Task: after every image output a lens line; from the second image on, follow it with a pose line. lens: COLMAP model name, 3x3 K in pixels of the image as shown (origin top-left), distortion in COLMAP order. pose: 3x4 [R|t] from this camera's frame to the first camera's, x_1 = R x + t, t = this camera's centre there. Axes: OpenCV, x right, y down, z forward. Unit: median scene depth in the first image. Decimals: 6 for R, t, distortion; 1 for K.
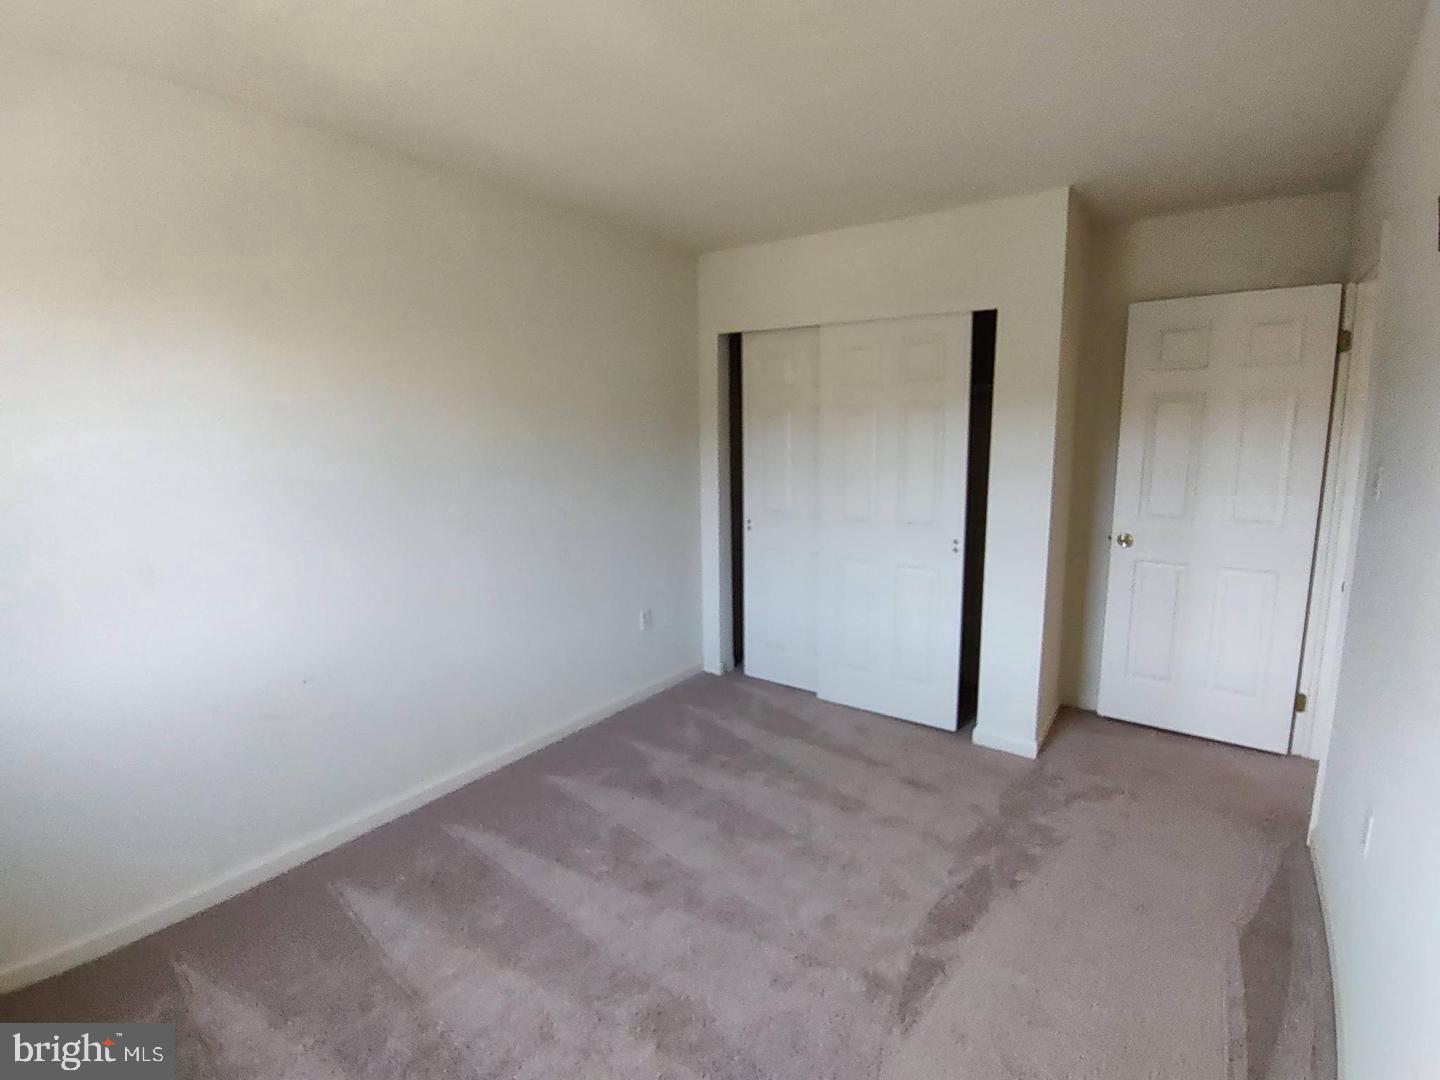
lens RADIAL K [[658.0, 0, 721.9], [0, 658.0, 535.9], [0, 0, 1]] dist [-0.022975, 0.001329]
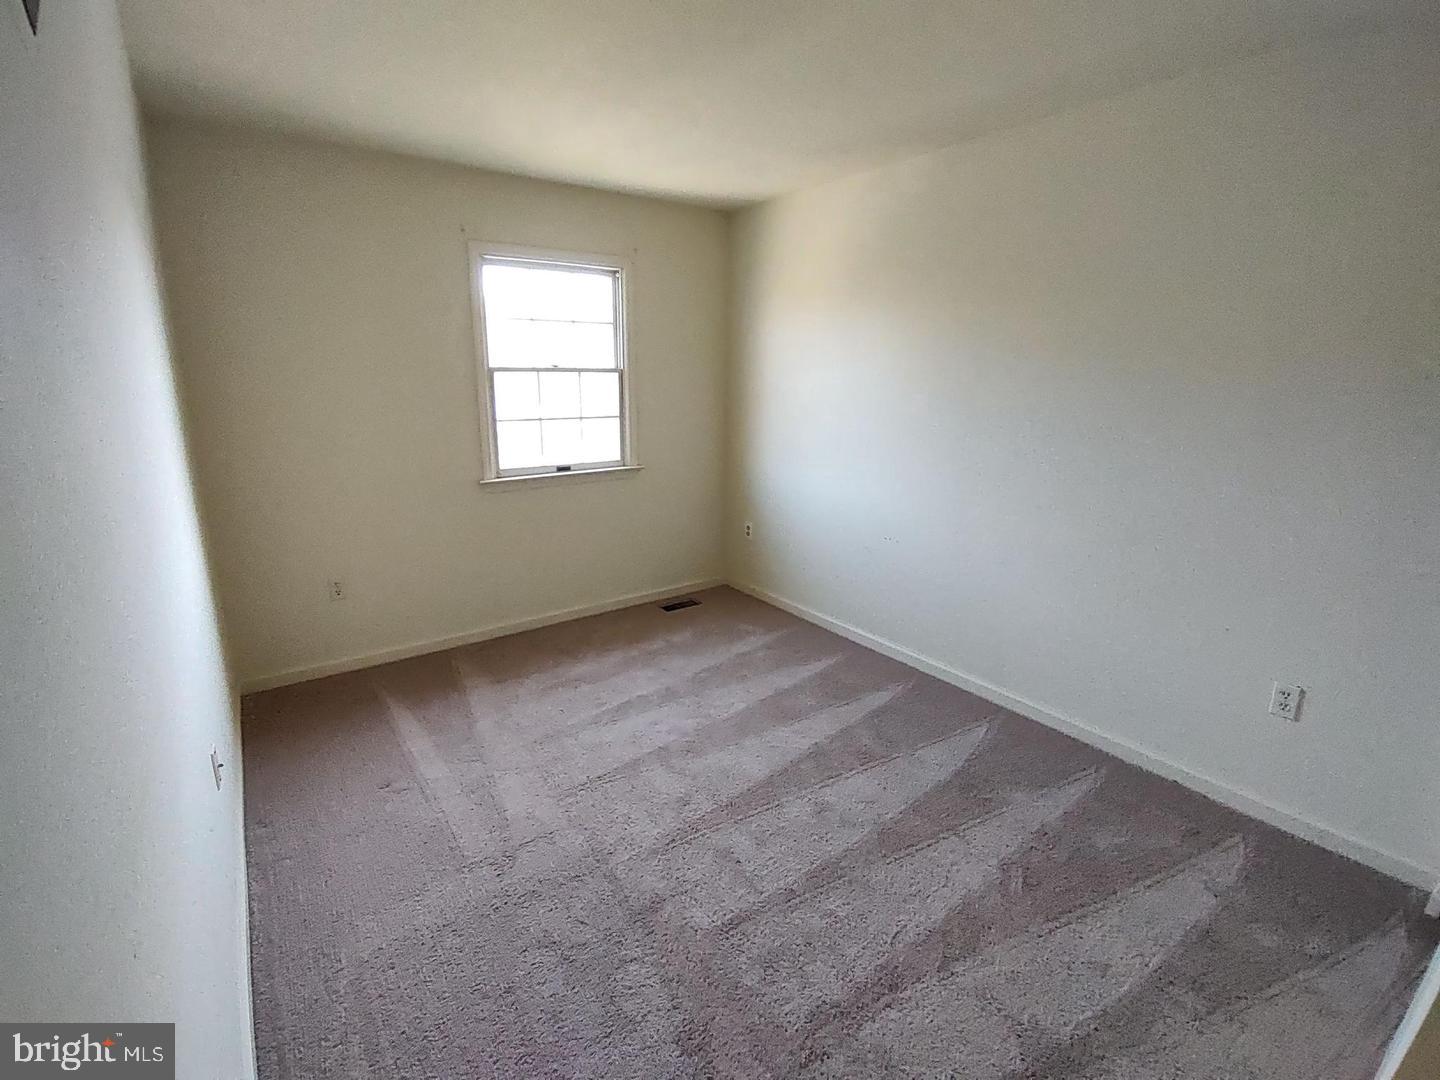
lens RADIAL K [[684.5, 0, 718.2], [0, 684.5, 543.6], [0, 0, 1]] dist [0.001569, 0.000152]
pose [[-0.331104, 0.253691, -0.908851, 0.852773], [-0.142001, 0.938815, 0.313787, -0.190441], [0.932848, 0.232954, -0.274821, 0.946561]]
